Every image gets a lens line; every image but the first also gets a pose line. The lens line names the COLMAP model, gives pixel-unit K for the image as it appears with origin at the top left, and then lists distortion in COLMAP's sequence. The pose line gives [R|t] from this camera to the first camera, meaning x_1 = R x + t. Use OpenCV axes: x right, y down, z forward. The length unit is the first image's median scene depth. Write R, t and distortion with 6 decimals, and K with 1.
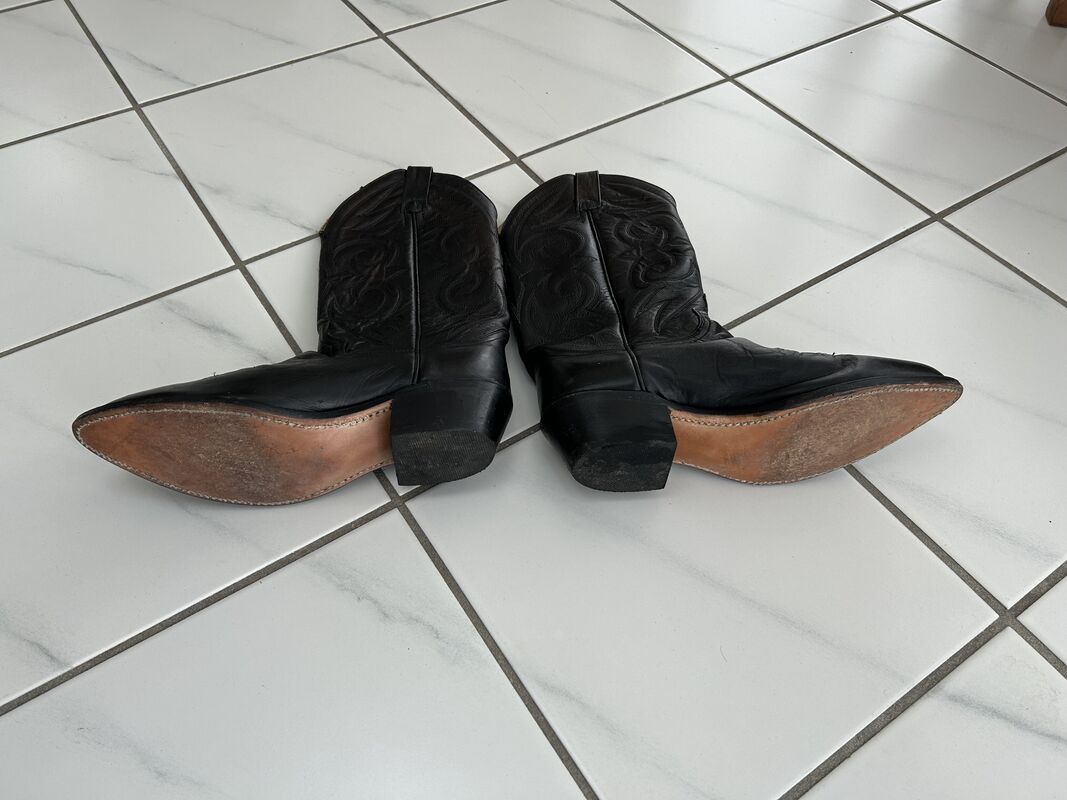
lens RADIAL K [[859.3, 0, 534.5], [0, 859.3, 391.0], [0, 0, 1]] dist [0.013549, -0.009760]
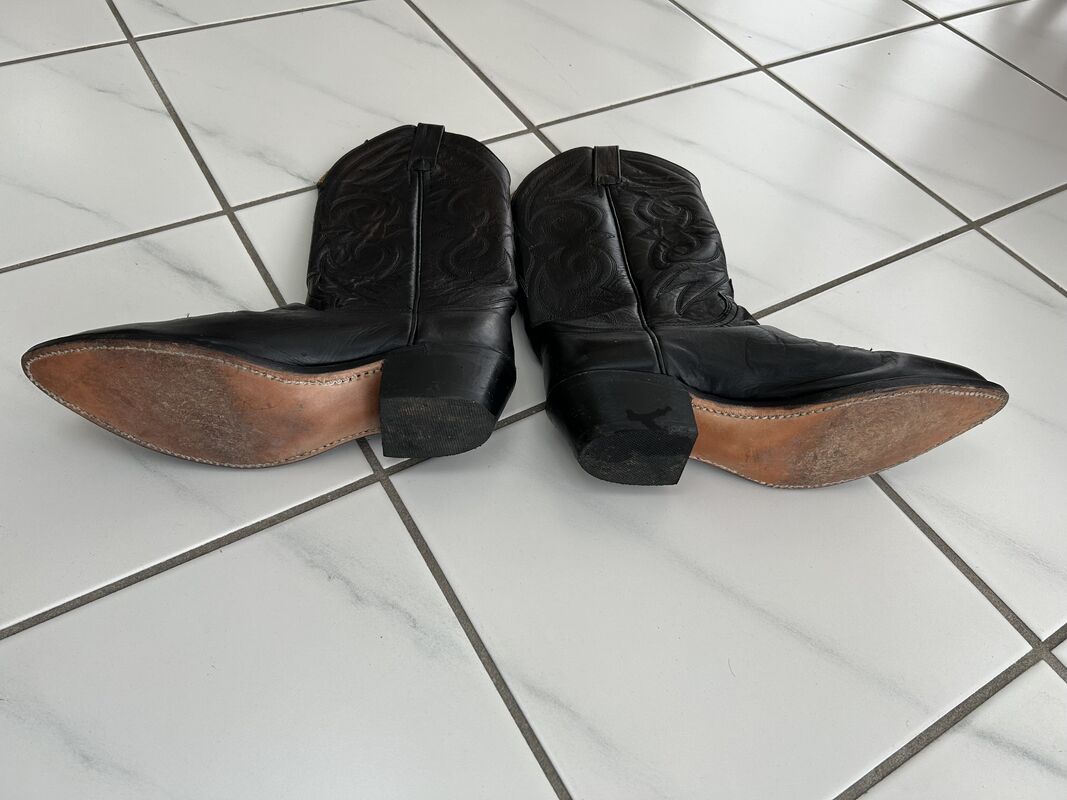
lens RADIAL K [[856.1, 0, 537.6], [0, 856.1, 397.5], [0, 0, 1]] dist [-0.001905, 0.007010]
pose [[0.996645, 0.078448, 0.023349, -0.021516], [-0.078317, 0.996907, -0.006478, 0.038448], [-0.023785, 0.004628, 0.999706, 0.093158]]
